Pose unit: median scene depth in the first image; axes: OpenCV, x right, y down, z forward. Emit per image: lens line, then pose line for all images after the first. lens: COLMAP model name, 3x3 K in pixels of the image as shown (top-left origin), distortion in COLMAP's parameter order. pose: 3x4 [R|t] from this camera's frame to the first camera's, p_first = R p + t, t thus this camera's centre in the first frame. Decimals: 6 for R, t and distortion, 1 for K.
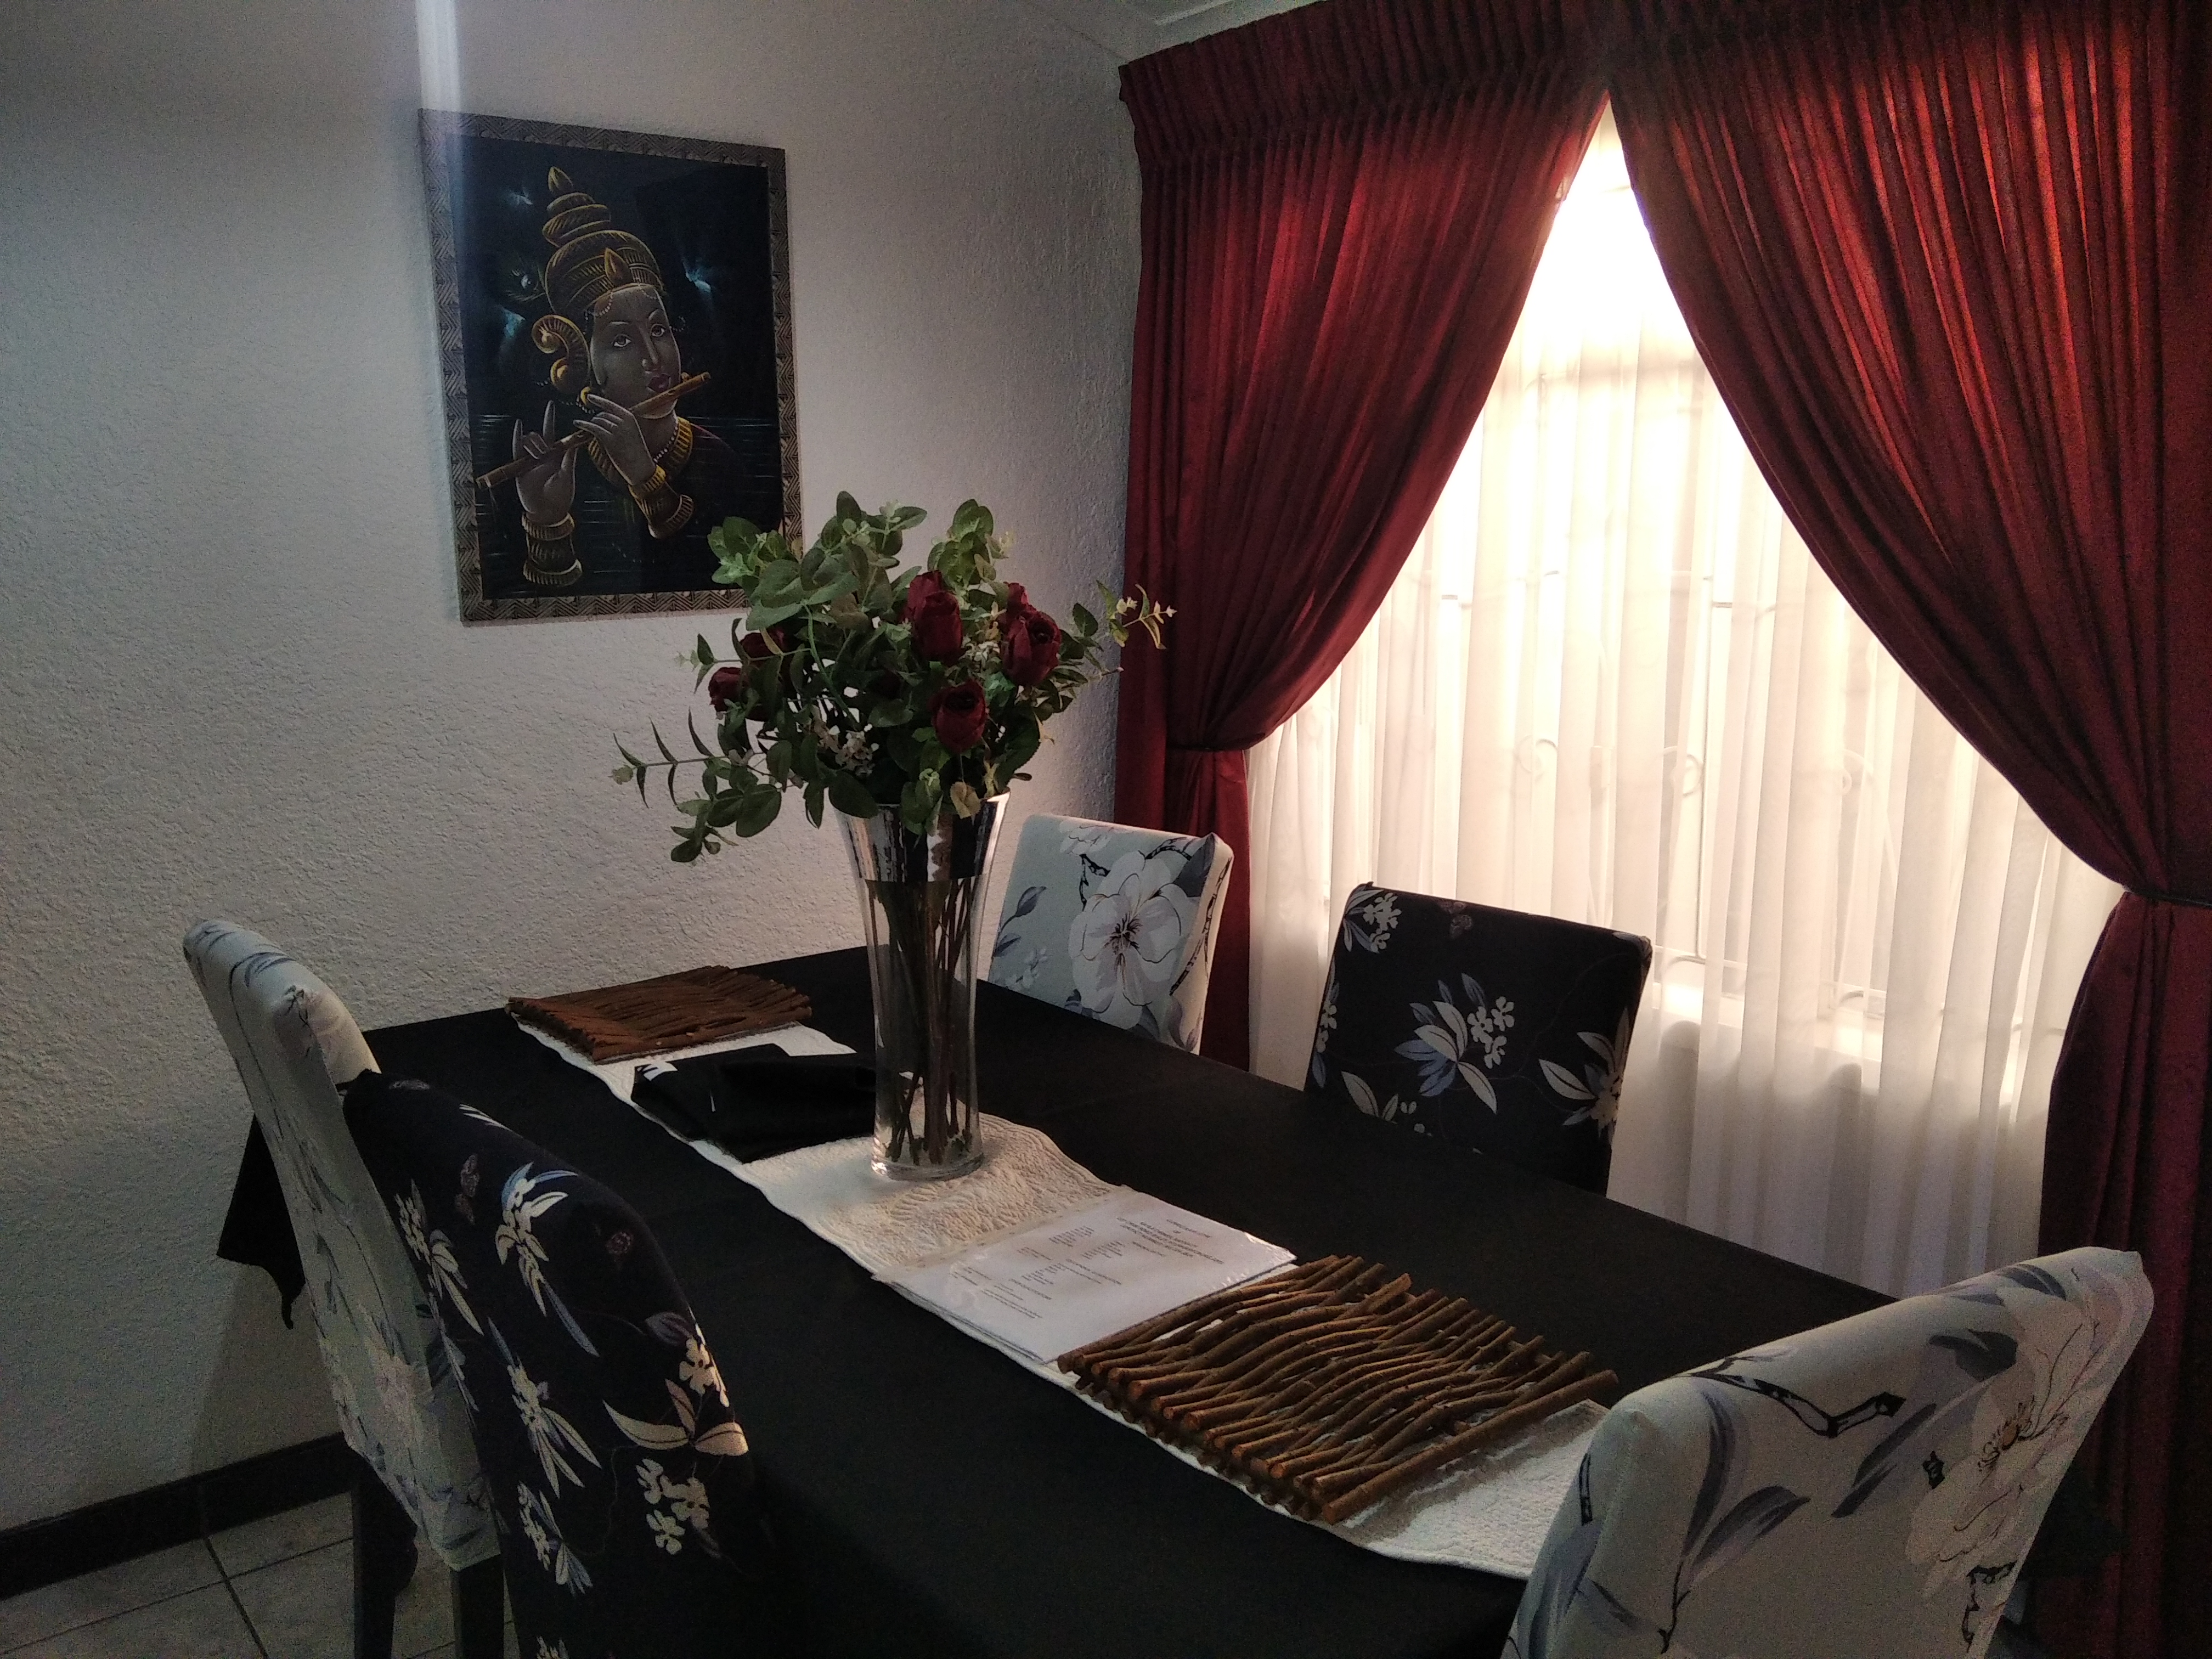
lens RADIAL K [[1798.9, 0, 1106.0], [0, 1798.9, 829.5], [0, 0, 1]] dist [0.090470, -0.151789]
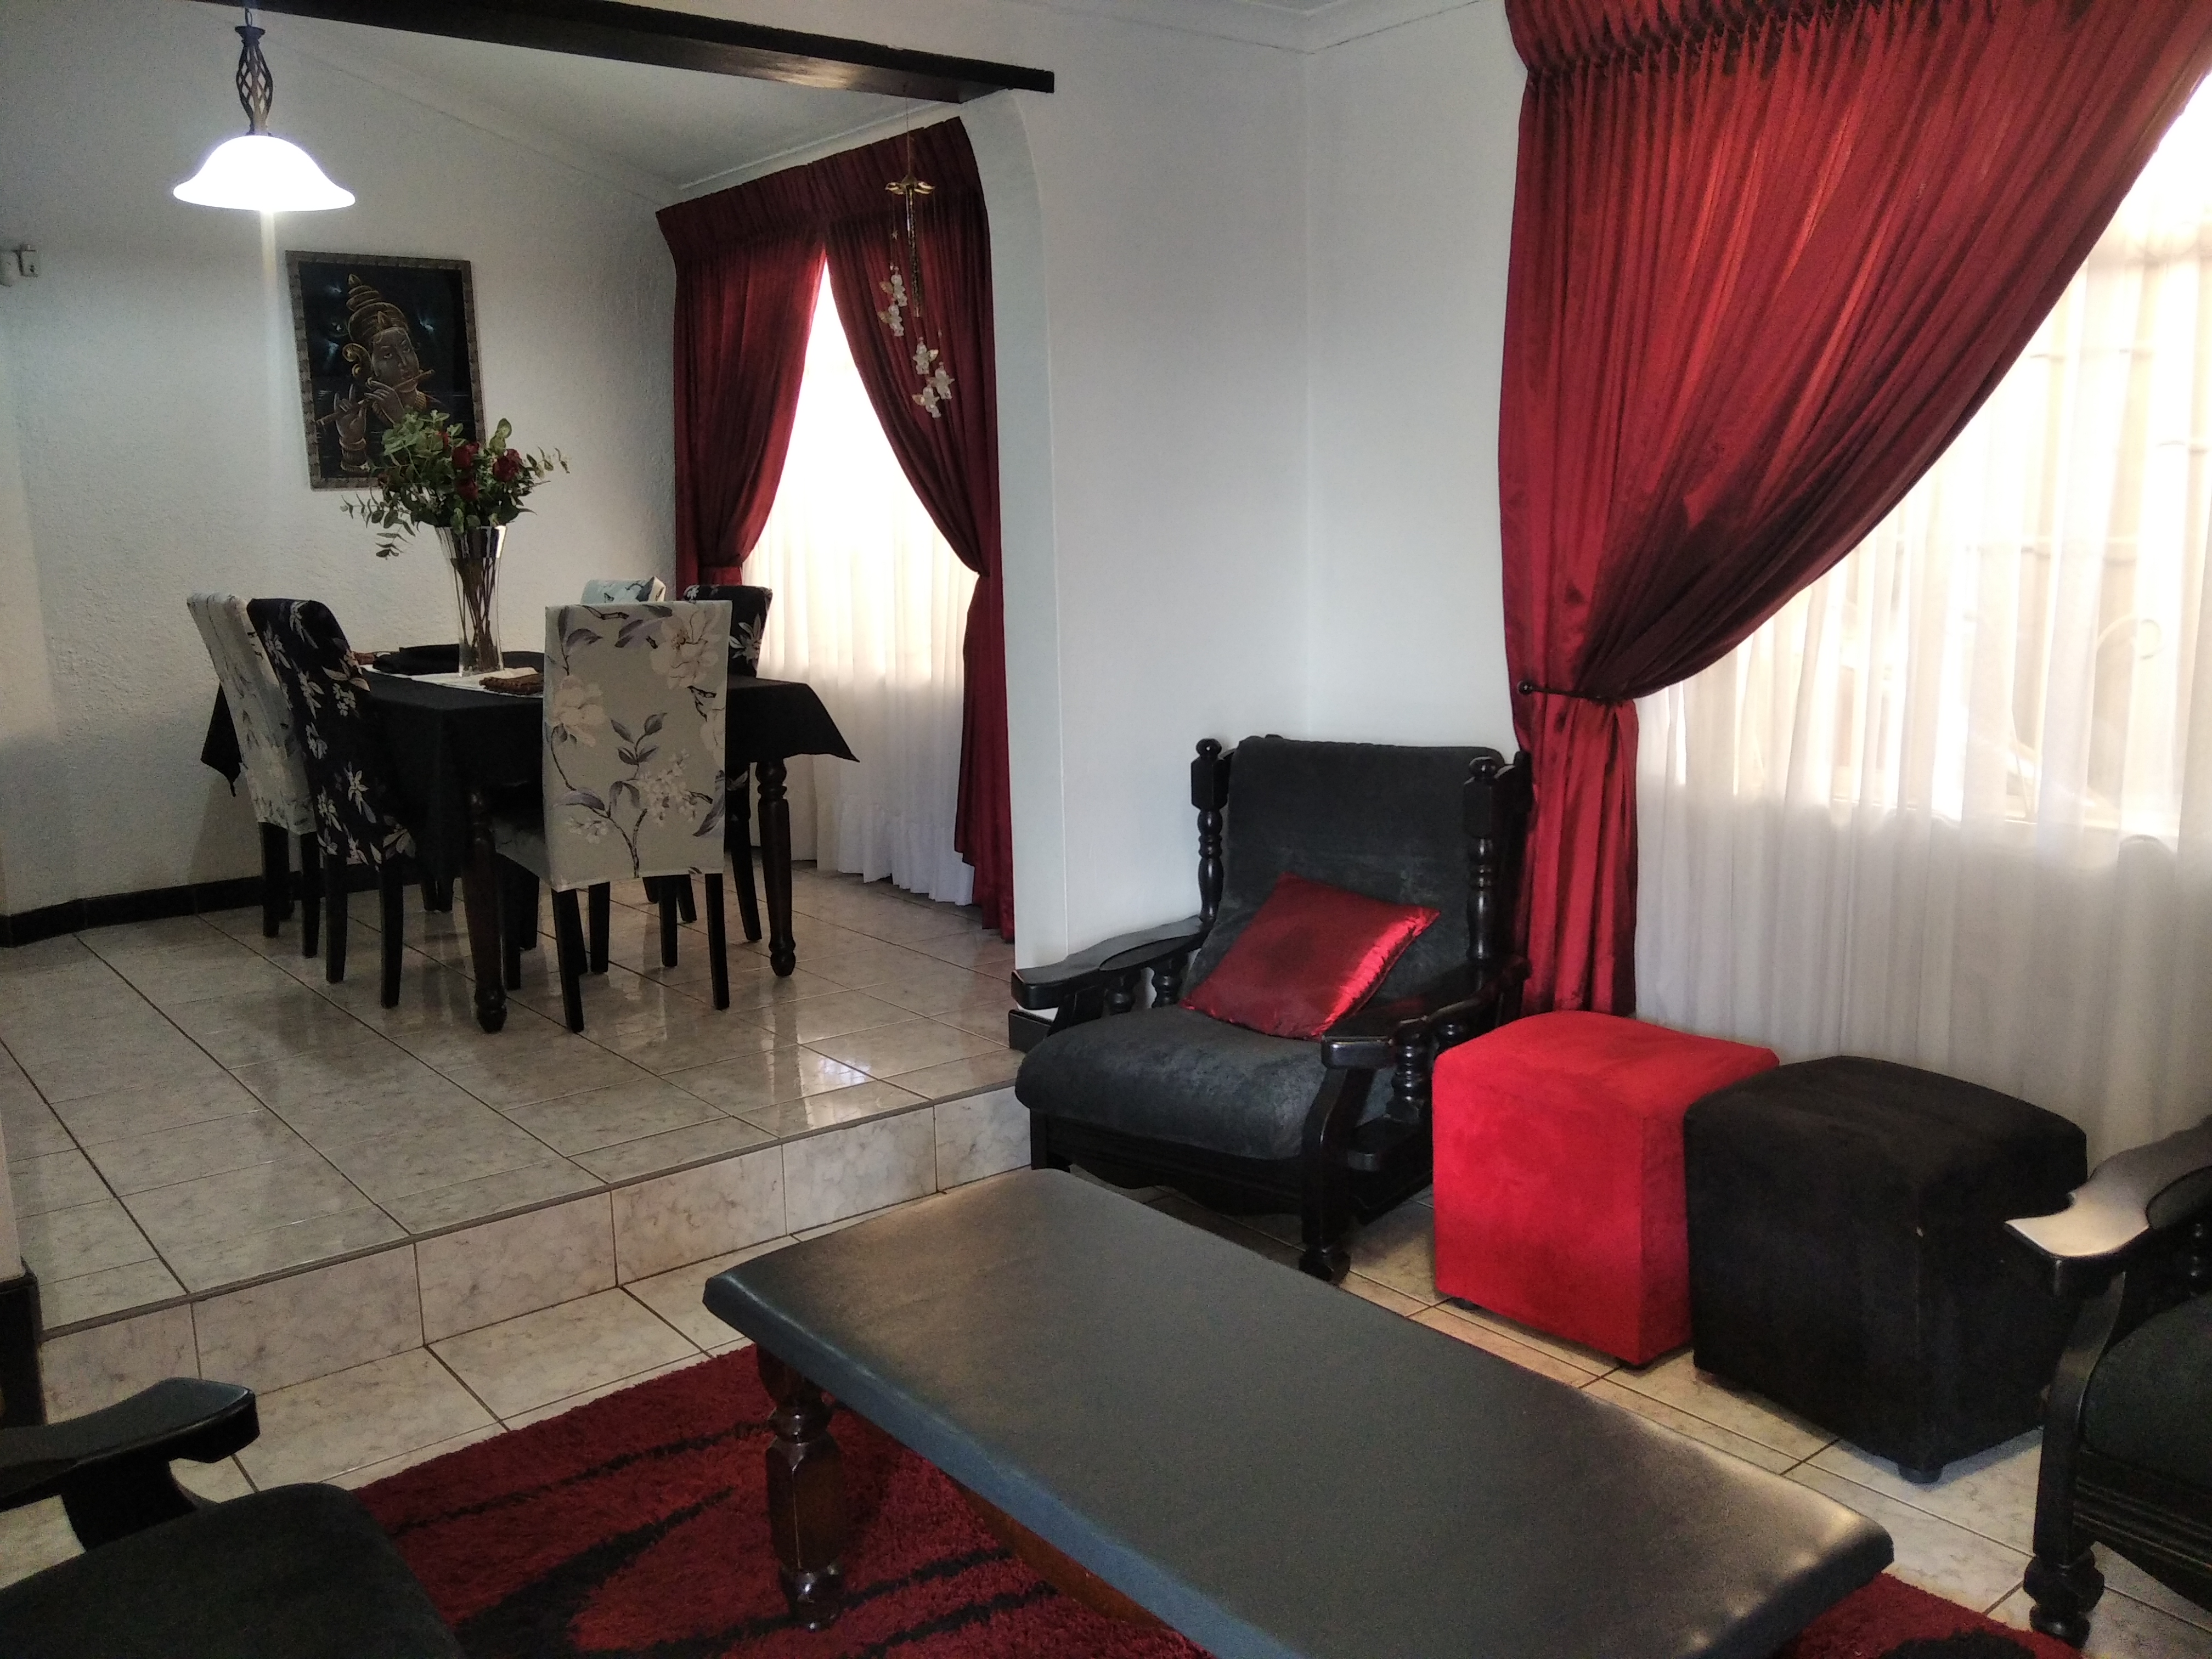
lens RADIAL K [[1798.9, 0, 1106.0], [0, 1798.9, 829.5], [0, 0, 1]] dist [0.090470, -0.151789]
pose [[0.999679, -0.016695, 0.019050, 0.530828], [0.016703, 0.999860, -0.000240, 0.302639], [-0.019043, 0.000558, 0.999819, -1.154695]]
